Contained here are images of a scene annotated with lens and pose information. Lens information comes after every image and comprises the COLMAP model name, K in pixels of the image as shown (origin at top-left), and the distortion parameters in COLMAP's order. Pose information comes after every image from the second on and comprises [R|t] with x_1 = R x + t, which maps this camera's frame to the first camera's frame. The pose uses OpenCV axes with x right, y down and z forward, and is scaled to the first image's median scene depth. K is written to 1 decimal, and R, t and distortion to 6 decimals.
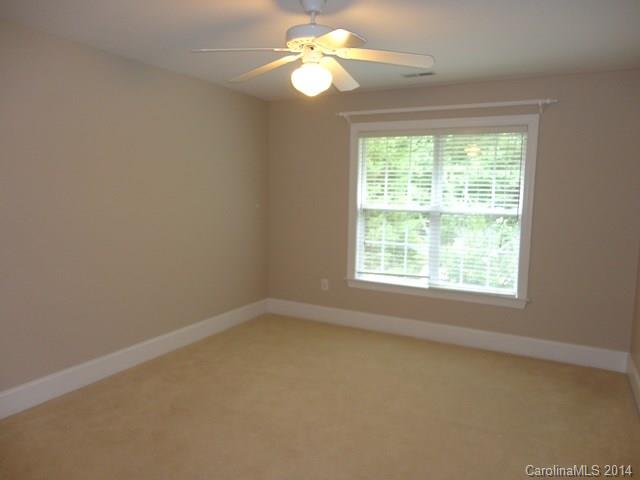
lens RADIAL K [[450.7, 0, 320.0], [0, 450.7, 240.0], [0, 0, 1]] dist [-0.043970, 0.002546]
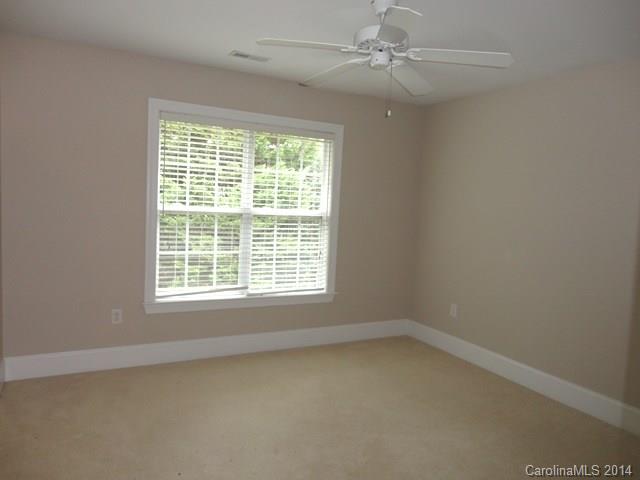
lens RADIAL K [[450.7, 0, 320.0], [0, 450.7, 240.0], [0, 0, 1]] dist [-0.043970, 0.002546]
pose [[0.562130, -0.060633, 0.824823, -0.428597], [0.044695, 0.998079, 0.042908, -0.042793], [-0.825840, 0.012746, 0.563760, 0.372266]]
